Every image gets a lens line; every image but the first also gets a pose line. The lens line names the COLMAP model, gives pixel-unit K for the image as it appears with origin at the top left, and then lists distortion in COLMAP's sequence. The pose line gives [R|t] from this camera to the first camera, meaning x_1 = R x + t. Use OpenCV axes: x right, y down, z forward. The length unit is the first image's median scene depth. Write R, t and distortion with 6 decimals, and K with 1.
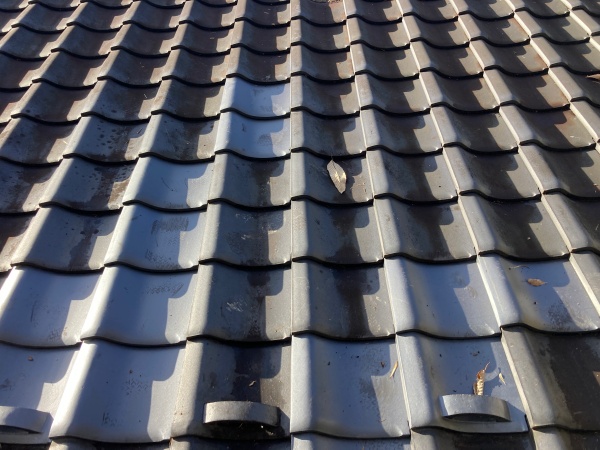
lens RADIAL K [[496.9, 0, 300.0], [0, 496.9, 225.0], [0, 0, 1]] dist [0.026336, -0.018796]
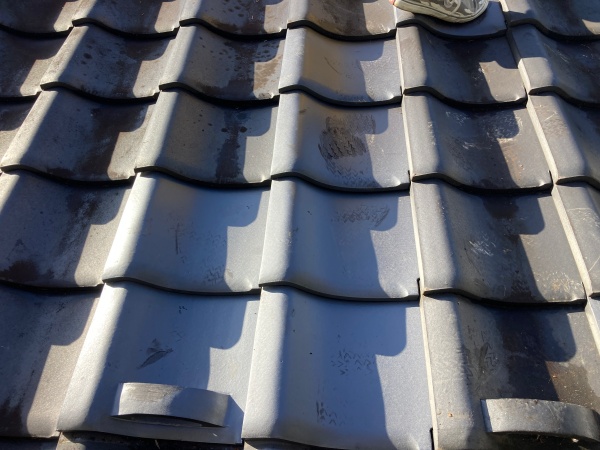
lens RADIAL K [[545.2, 0, 300.0], [0, 545.2, 225.0], [0, 0, 1]] dist [0.026487, -0.003684]
pose [[0.997756, 0.046390, -0.048275, -0.294665], [-0.041171, 0.993726, 0.103993, 0.063072], [0.052797, -0.101772, 0.993406, 0.254936]]
